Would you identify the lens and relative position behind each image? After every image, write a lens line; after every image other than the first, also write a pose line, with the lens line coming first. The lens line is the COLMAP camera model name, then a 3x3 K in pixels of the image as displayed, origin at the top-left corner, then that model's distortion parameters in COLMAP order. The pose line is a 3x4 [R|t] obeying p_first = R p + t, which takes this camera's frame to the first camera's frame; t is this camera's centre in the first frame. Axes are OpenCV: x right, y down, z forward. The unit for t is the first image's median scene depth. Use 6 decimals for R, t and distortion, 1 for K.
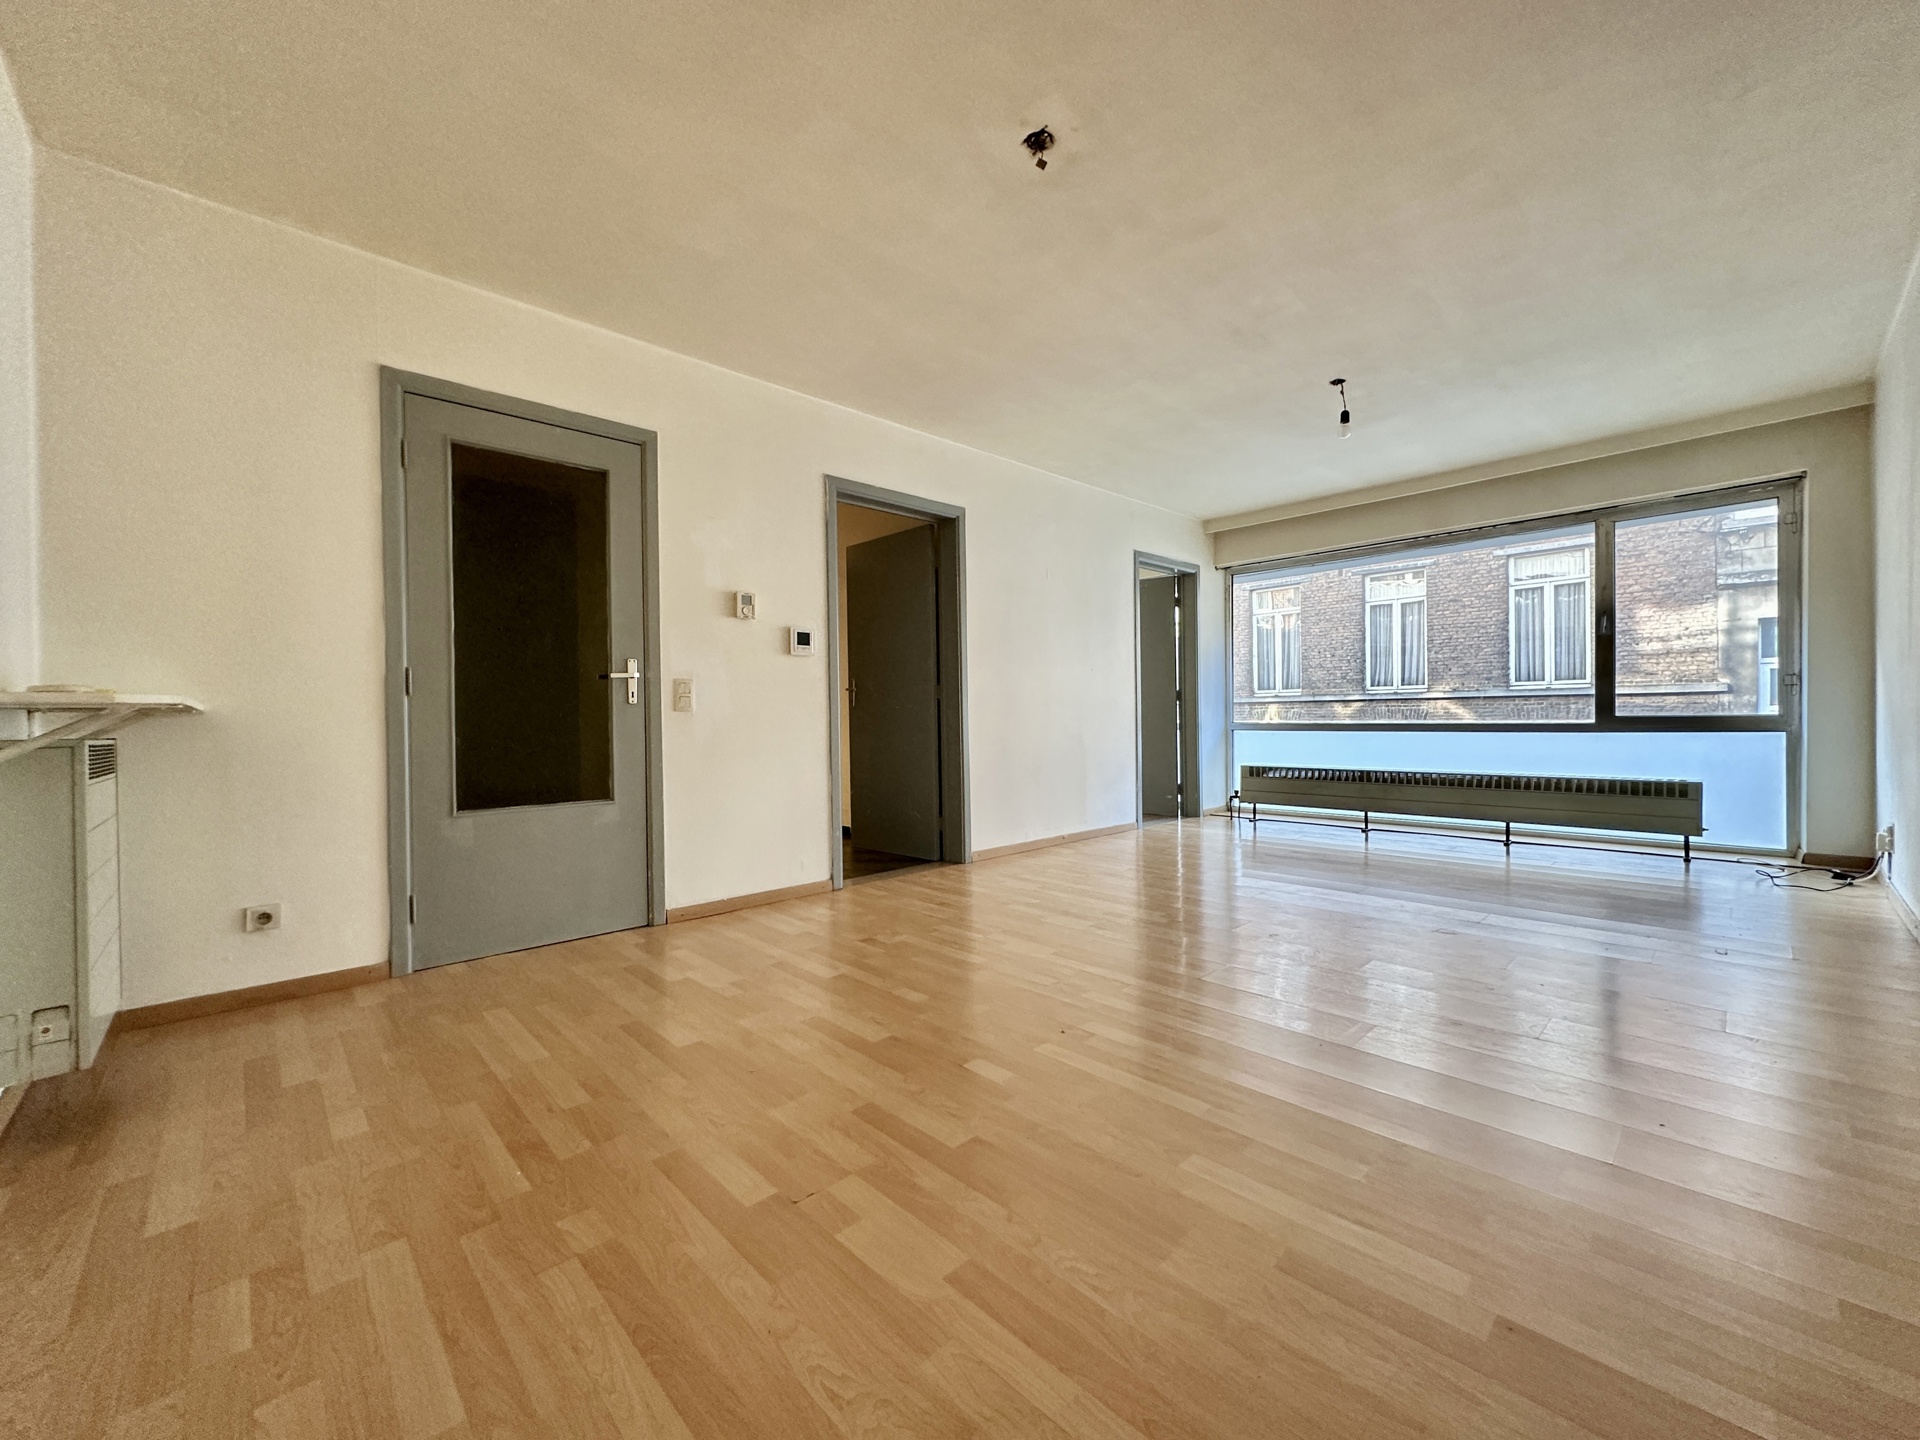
lens RADIAL K [[761.5, 0, 960.0], [0, 761.5, 720.0], [0, 0, 1]] dist [0.000051, 0.000287]
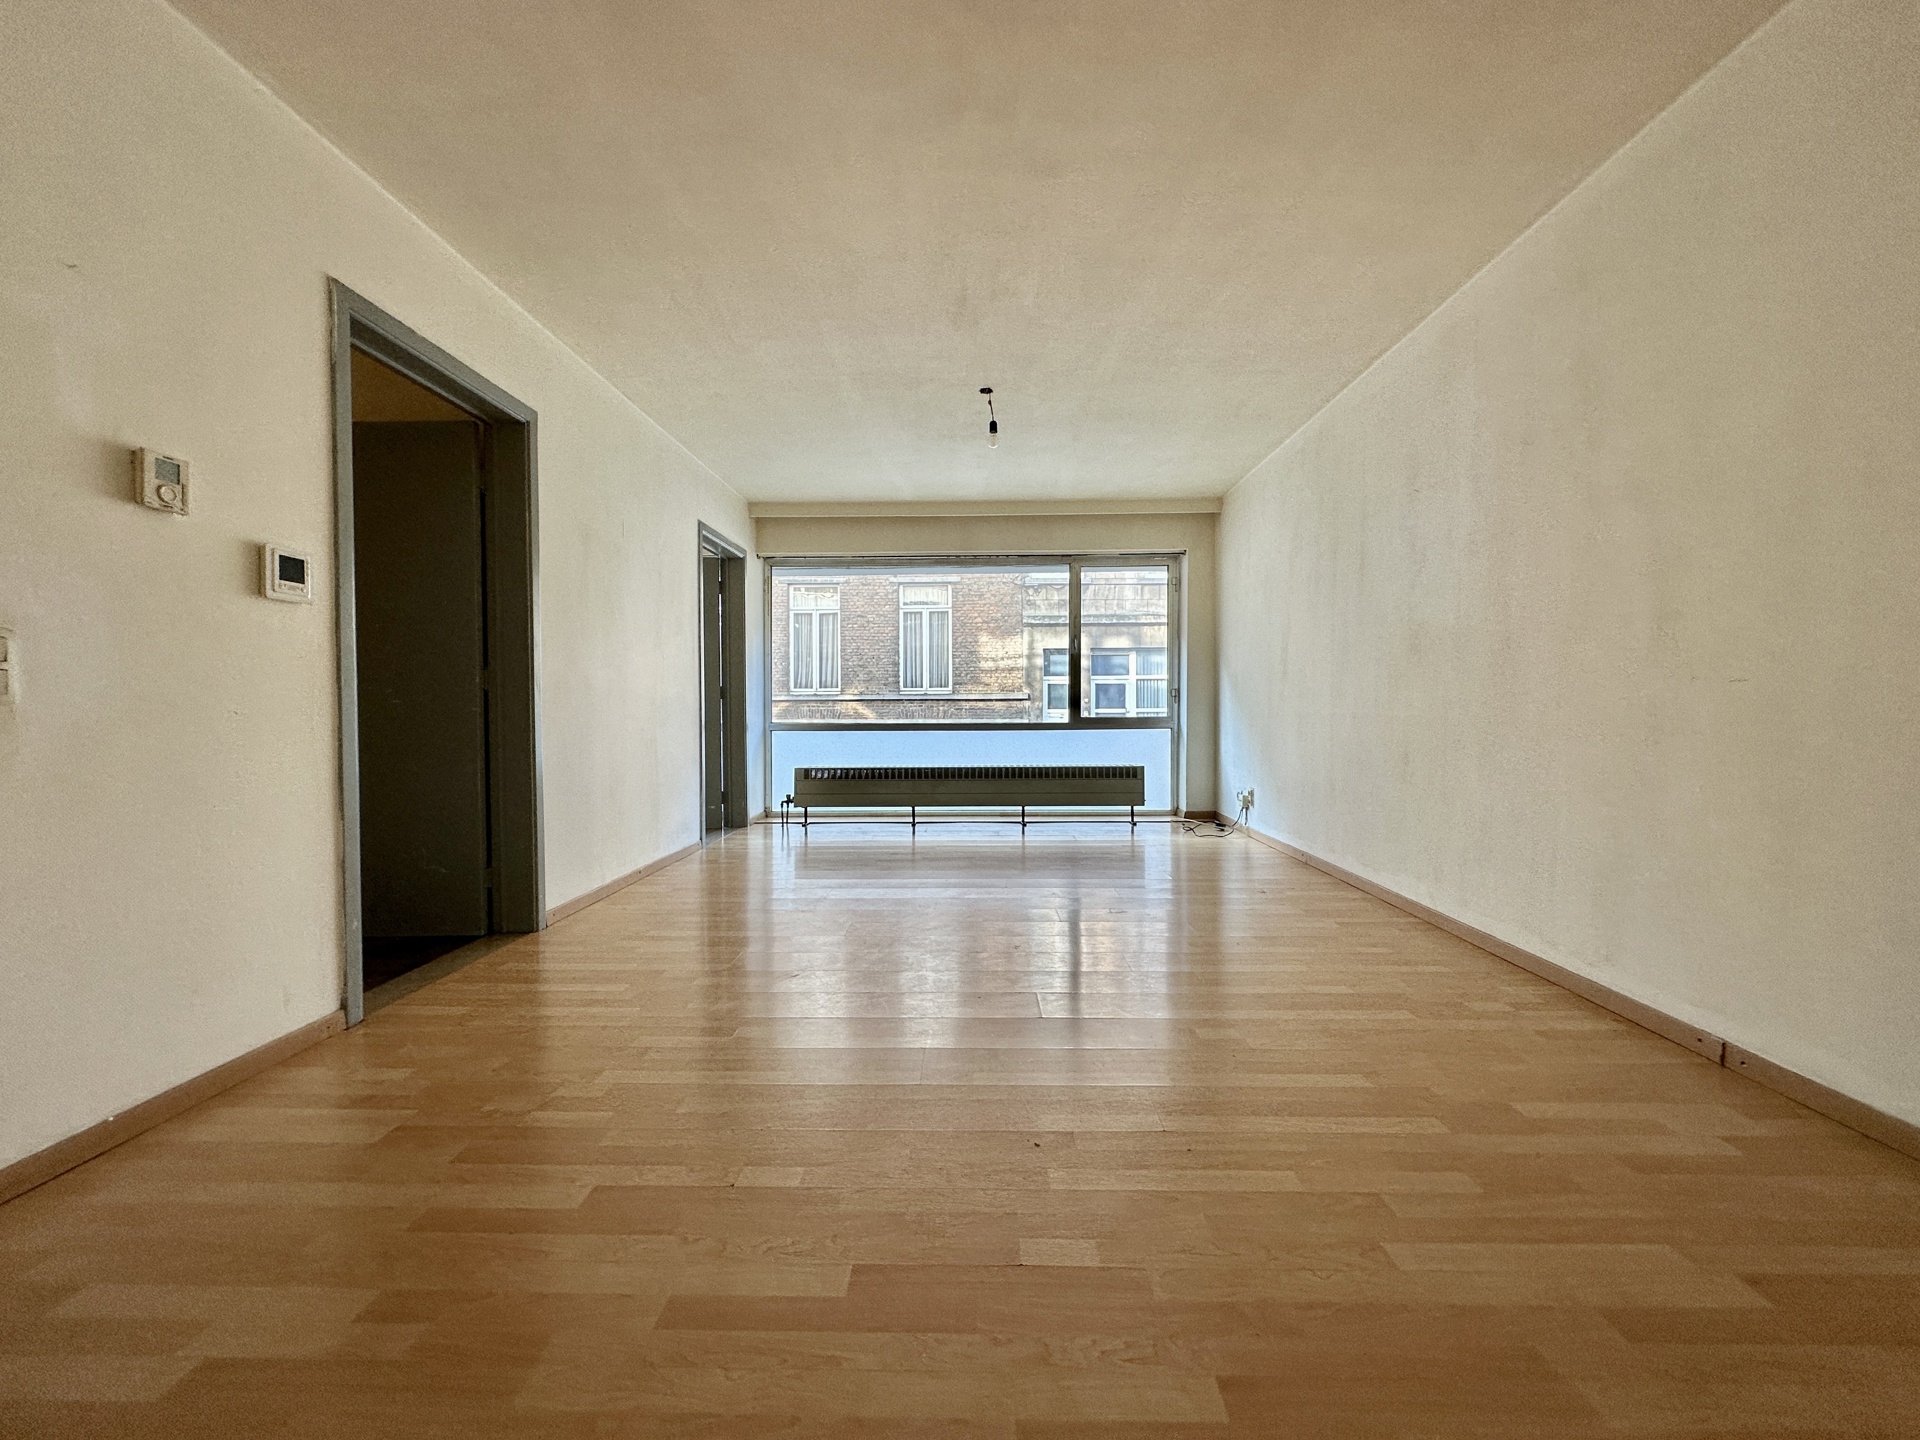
lens RADIAL K [[761.5, 0, 960.0], [0, 761.5, 720.0], [0, 0, 1]] dist [0.000051, 0.000287]
pose [[0.709535, -0.000749, 0.704670, -0.161313], [-0.000543, 0.999999, 0.001610, -0.001977], [-0.704670, -0.001525, 0.709533, 0.191550]]
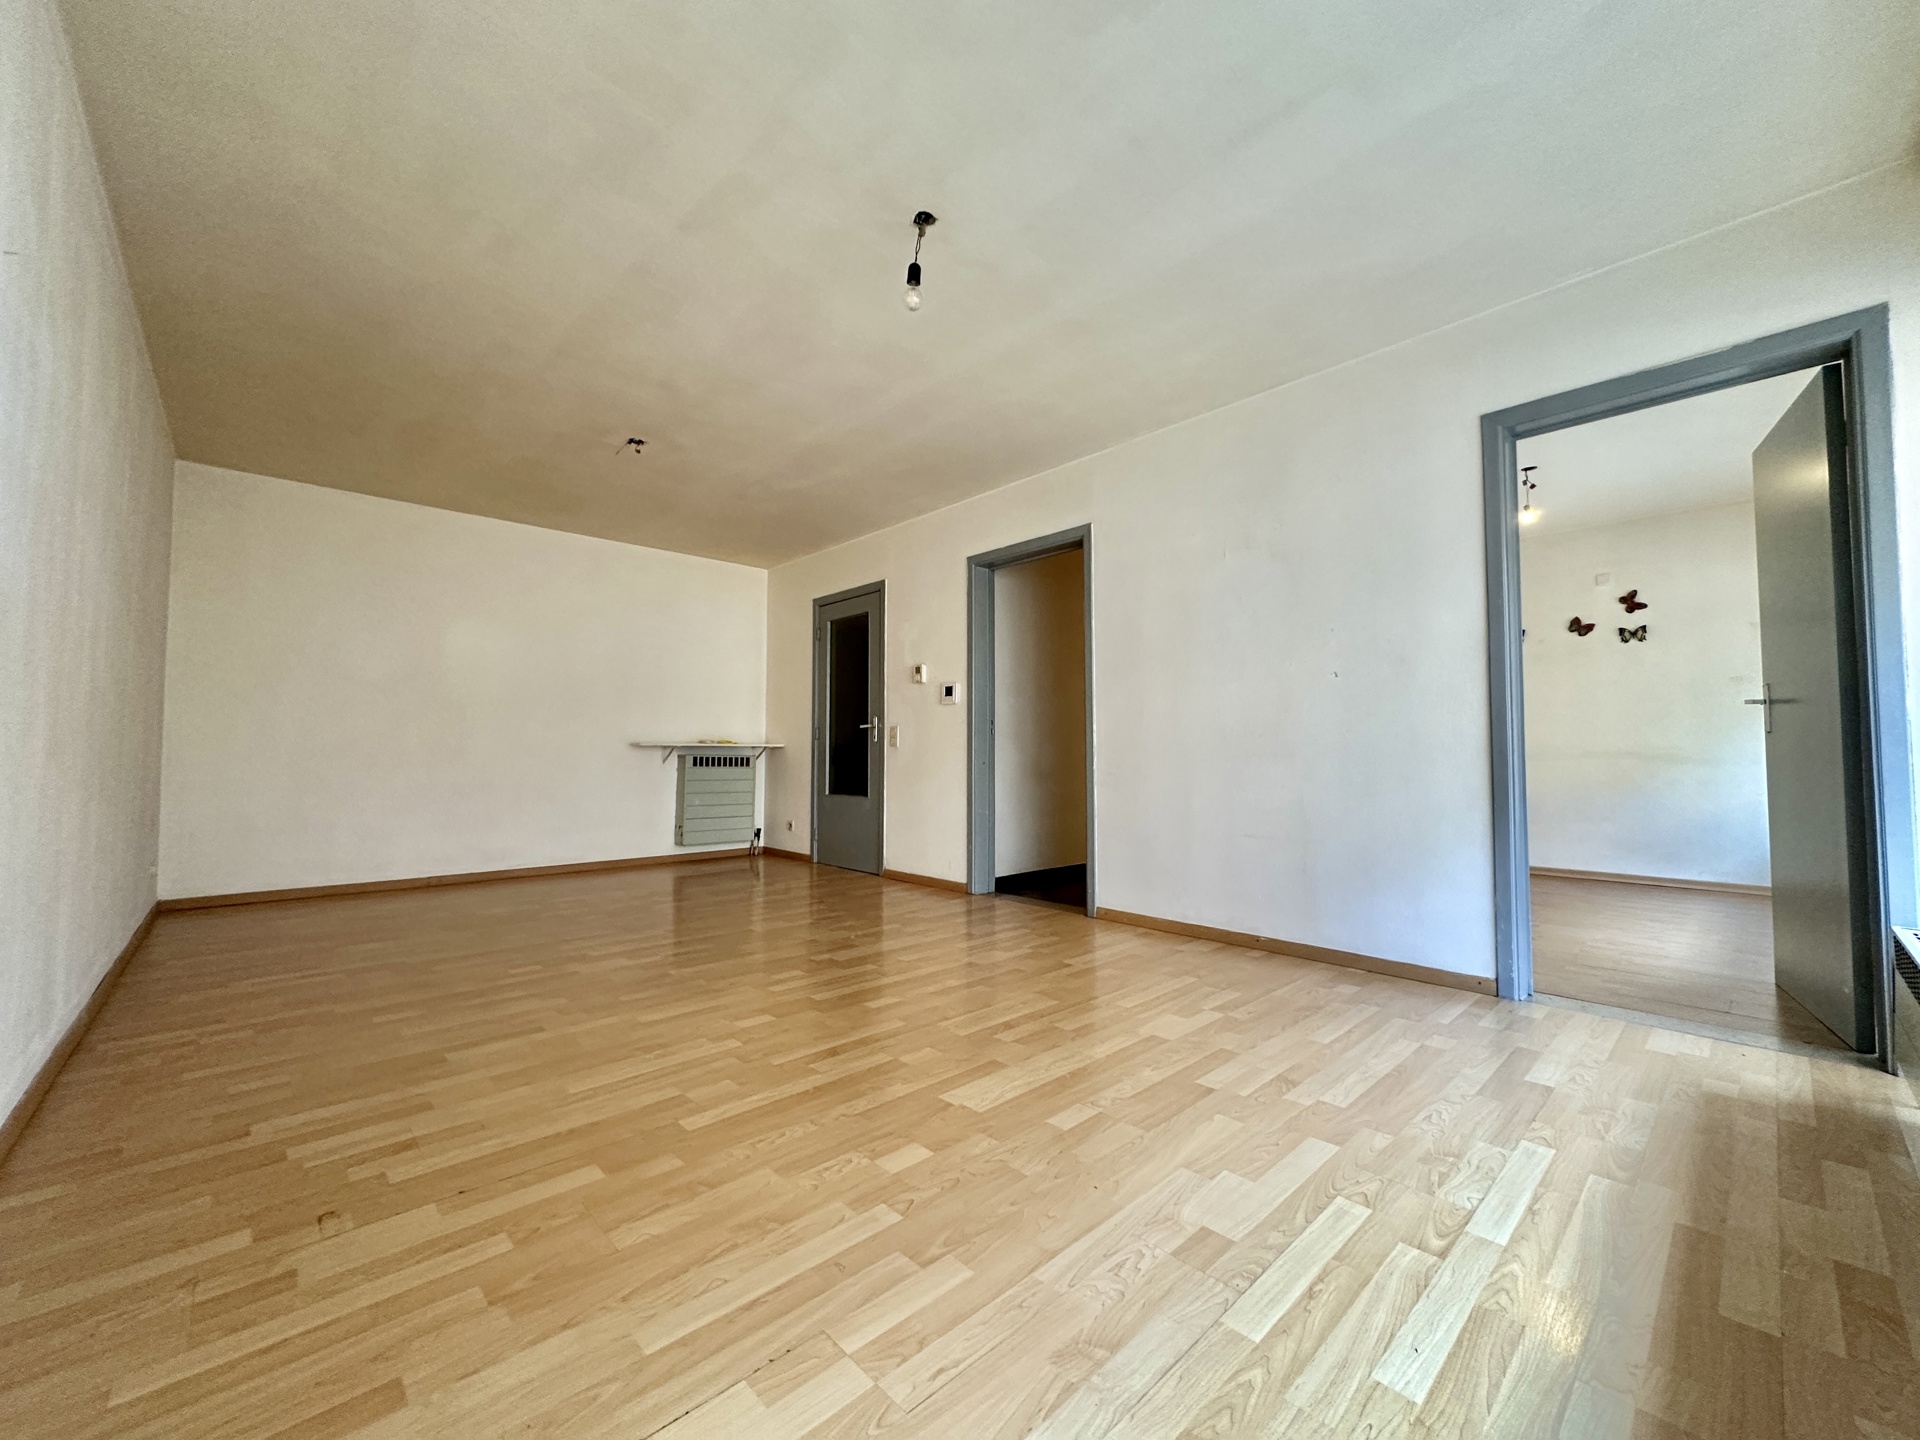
lens RADIAL K [[761.5, 0, 960.0], [0, 761.5, 720.0], [0, 0, 1]] dist [0.000051, 0.000287]
pose [[-0.006762, -0.025667, -0.999648, 0.709590], [0.001333, 0.999669, -0.025676, -0.015482], [0.999976, -0.001507, -0.006725, 0.665532]]
